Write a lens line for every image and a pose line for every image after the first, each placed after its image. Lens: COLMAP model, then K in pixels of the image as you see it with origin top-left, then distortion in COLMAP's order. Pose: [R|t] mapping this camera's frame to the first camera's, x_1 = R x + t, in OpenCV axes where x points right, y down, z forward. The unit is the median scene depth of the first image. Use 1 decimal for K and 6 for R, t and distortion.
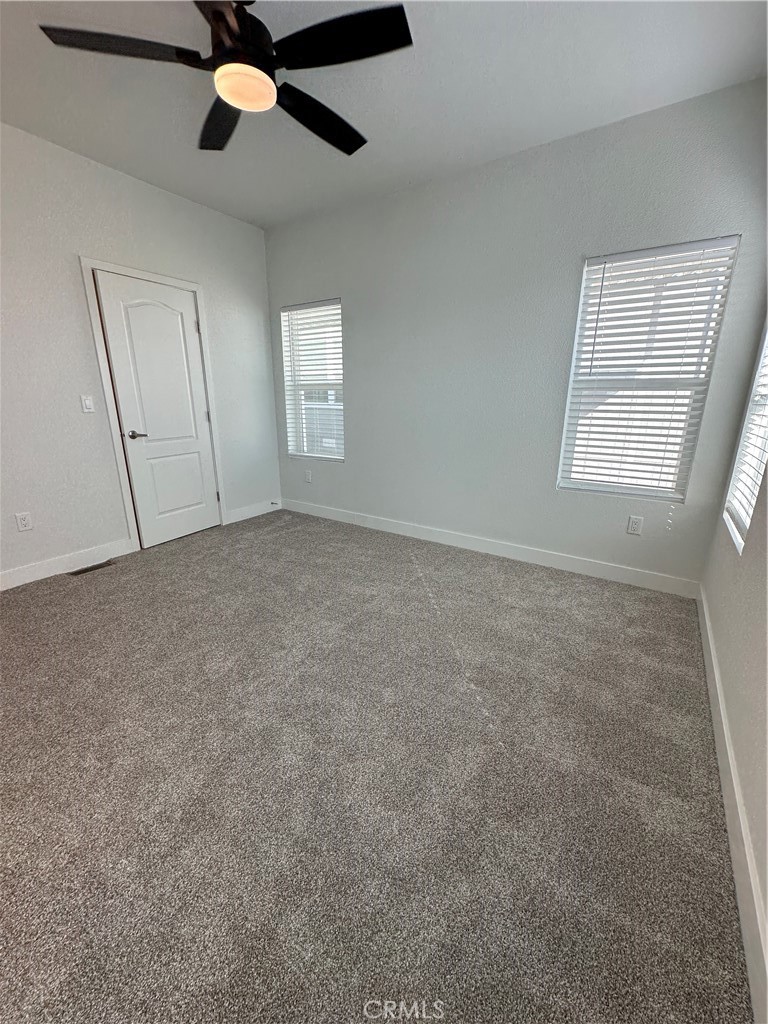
lens RADIAL K [[408.3, 0, 382.9], [0, 408.3, 512.7], [0, 0, 1]] dist [-0.003411, 0.000409]
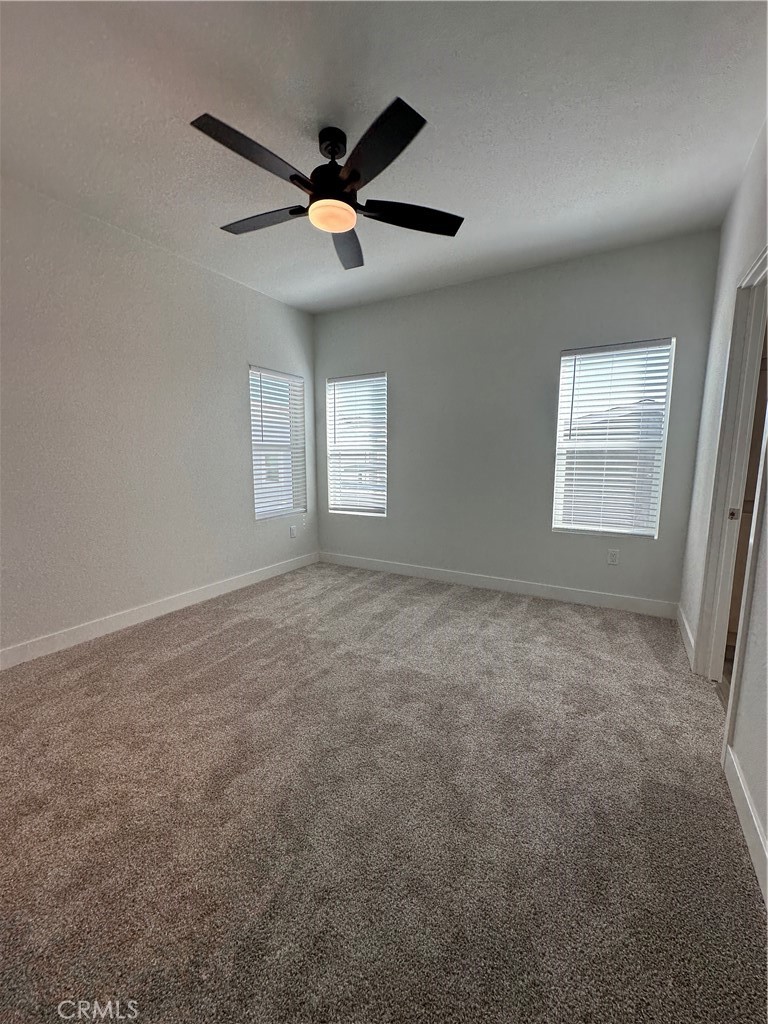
lens RADIAL K [[408.3, 0, 382.9], [0, 408.3, 512.7], [0, 0, 1]] dist [-0.003411, 0.000409]
pose [[-0.065251, -0.137835, 0.988303, -1.309997], [0.276739, 0.949065, 0.150634, -0.243813], [-0.958727, 0.283331, -0.023784, 0.875259]]
